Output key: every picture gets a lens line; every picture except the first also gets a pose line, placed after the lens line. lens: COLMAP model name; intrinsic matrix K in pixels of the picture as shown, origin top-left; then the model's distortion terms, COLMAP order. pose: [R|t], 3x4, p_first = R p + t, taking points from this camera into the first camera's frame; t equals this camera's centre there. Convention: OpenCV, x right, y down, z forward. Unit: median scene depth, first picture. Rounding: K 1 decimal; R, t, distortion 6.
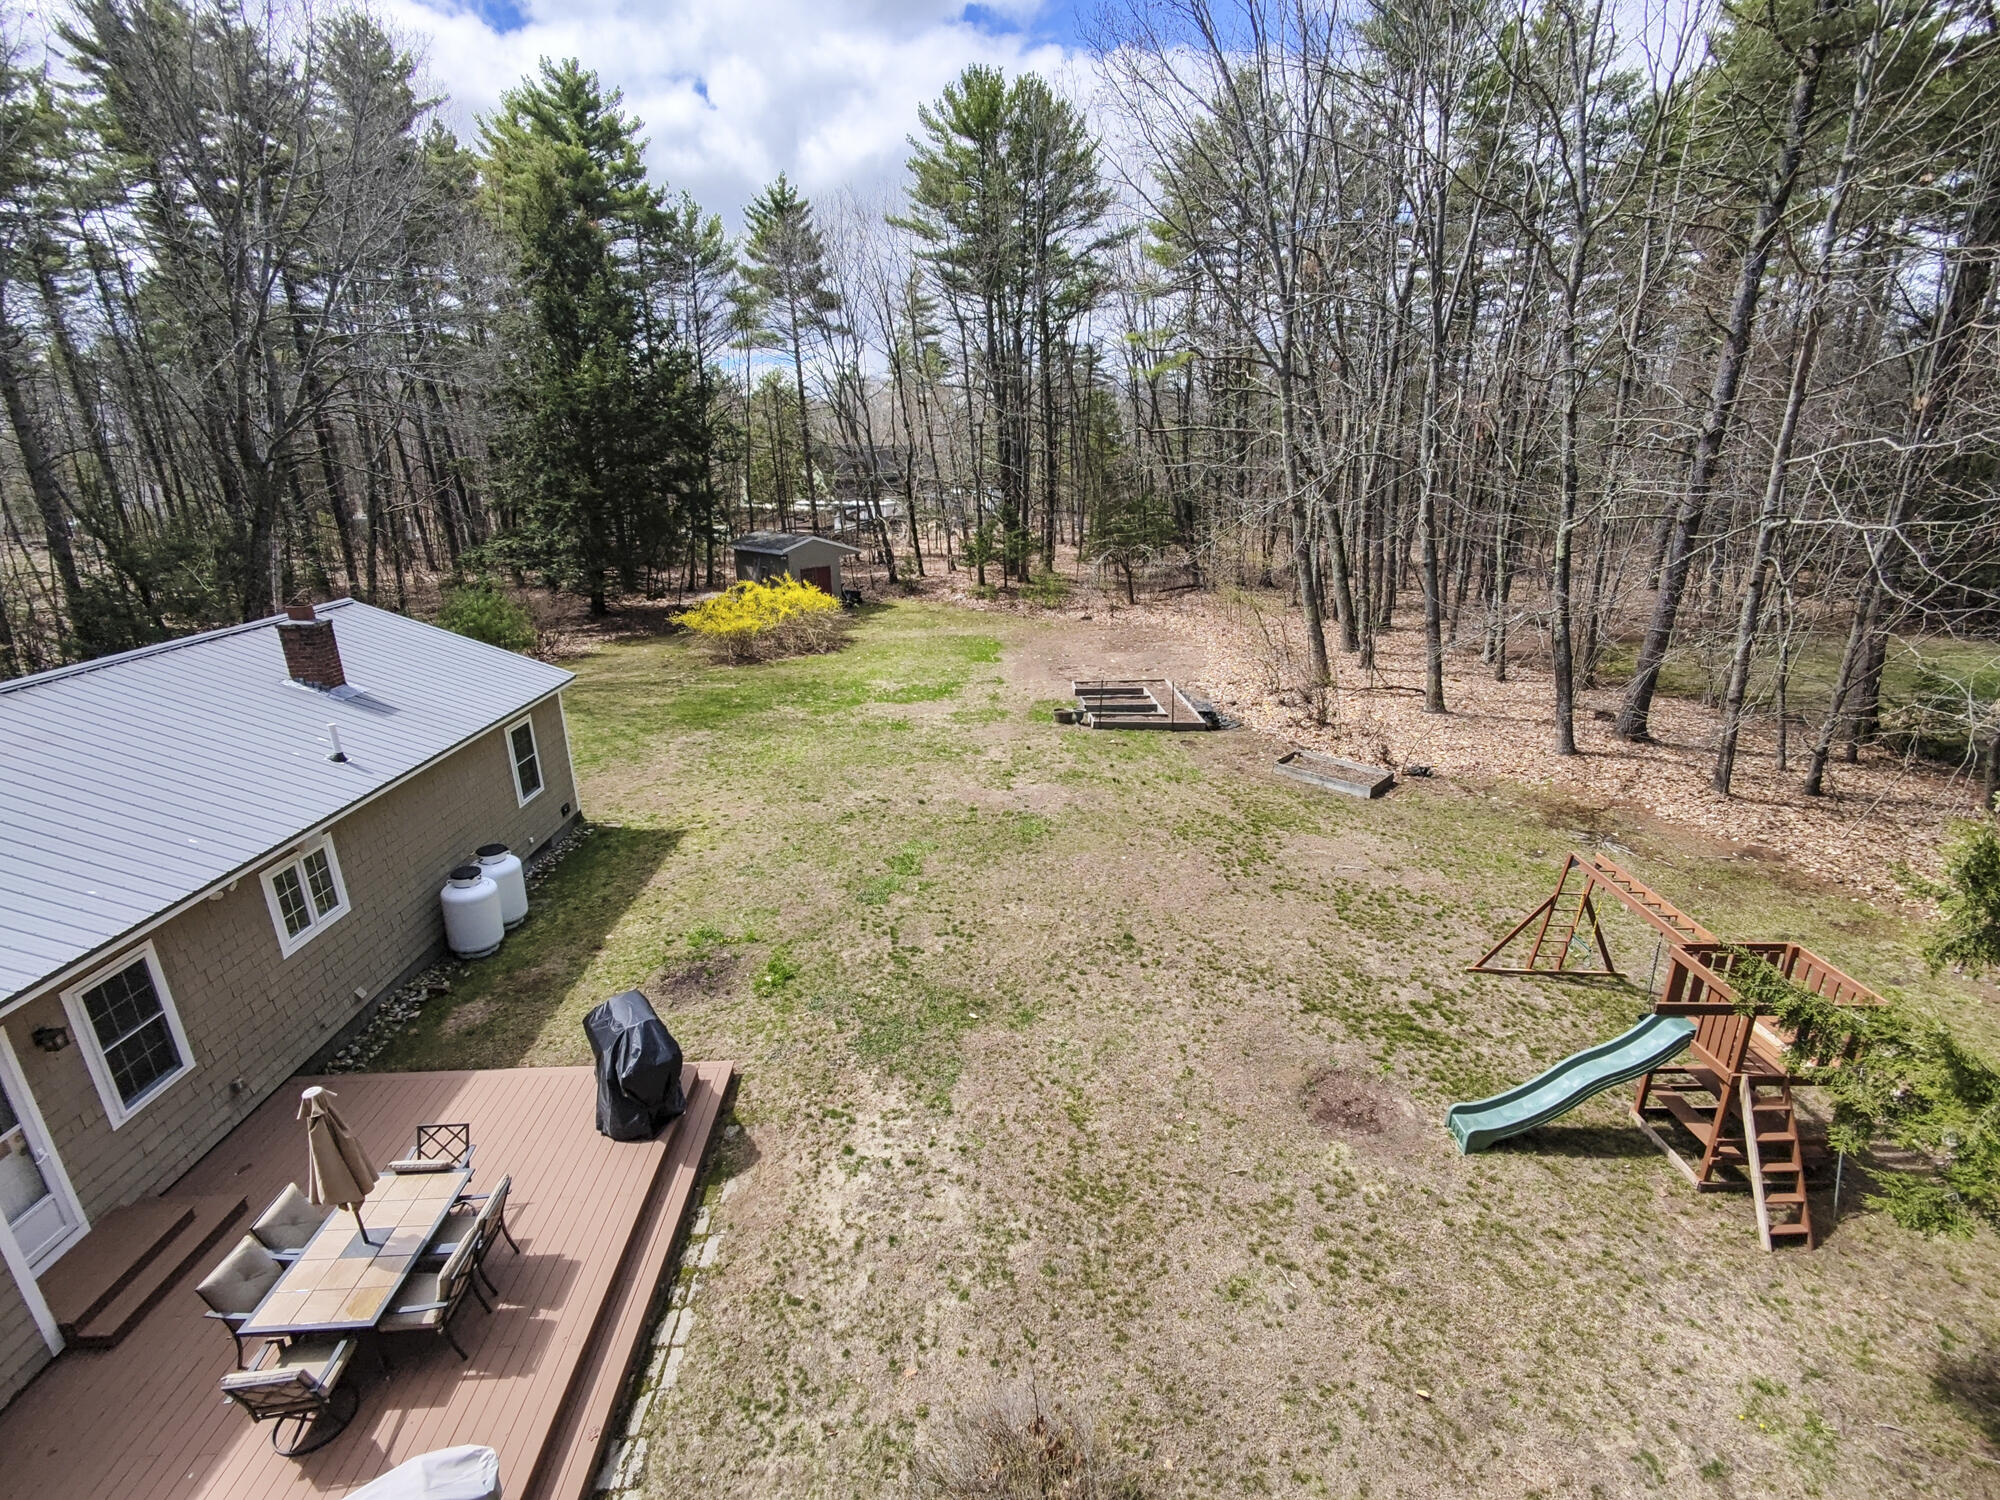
lens RADIAL K [[910.3, 0, 1008.6], [0, 910.3, 808.3], [0, 0, 1]] dist [0.004539, -0.013215]
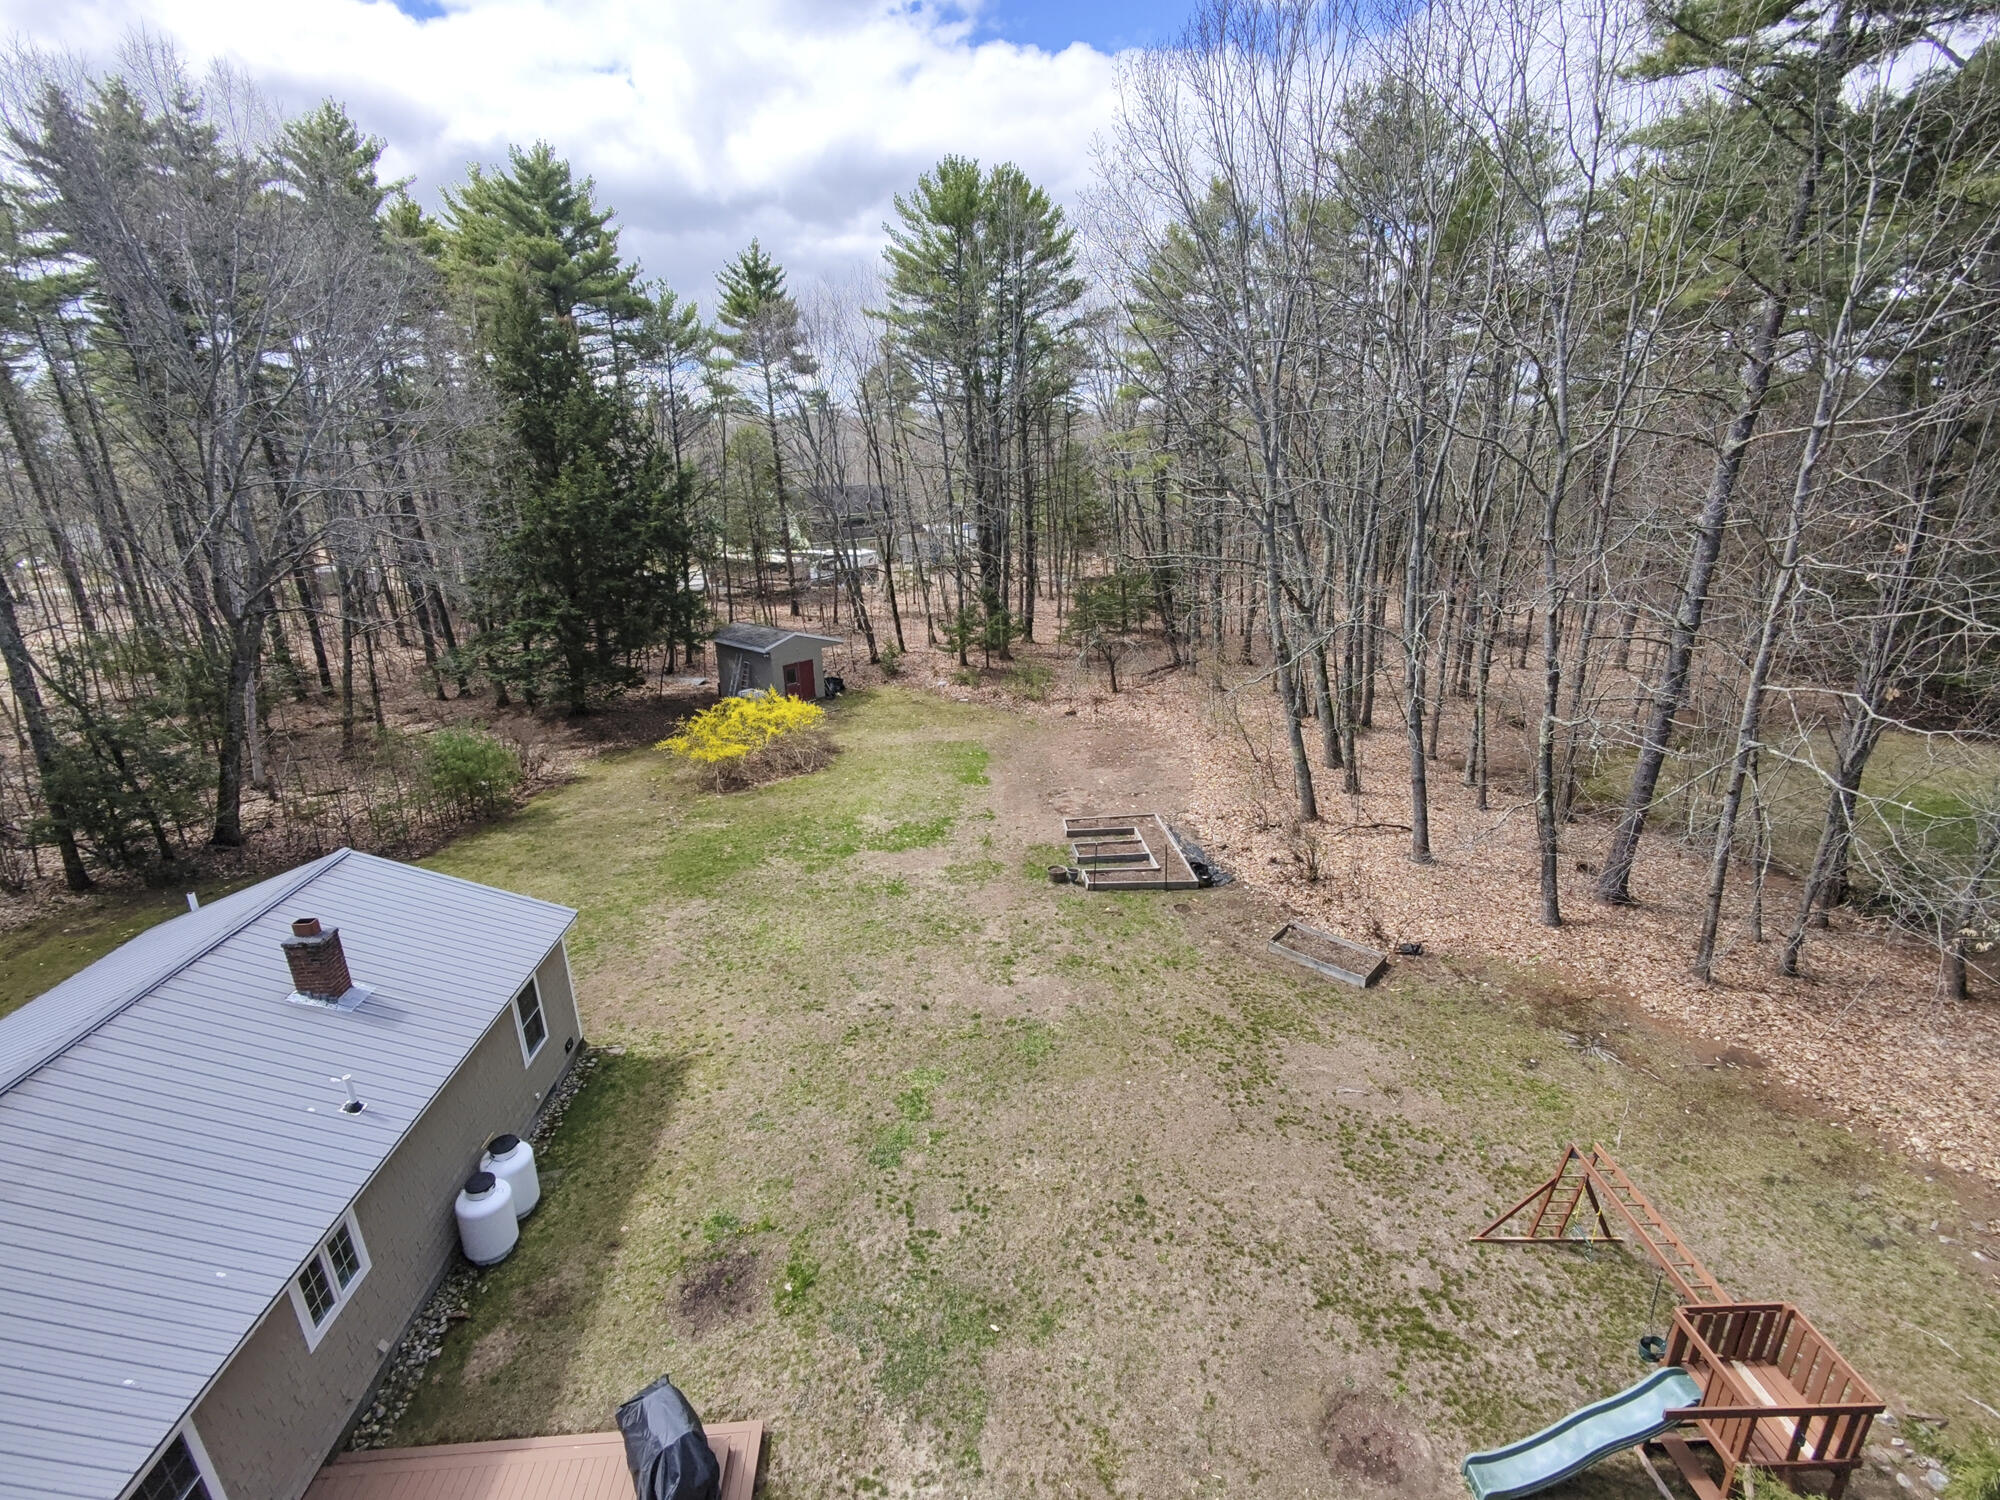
lens RADIAL K [[910.3, 0, 1008.6], [0, 910.3, 808.3], [0, 0, 1]] dist [0.004539, -0.013215]
pose [[0.999487, -0.015451, 0.028037, -0.029768], [0.015490, 0.999879, -0.001184, -0.242095], [-0.028016, 0.001617, 0.999606, -0.007835]]
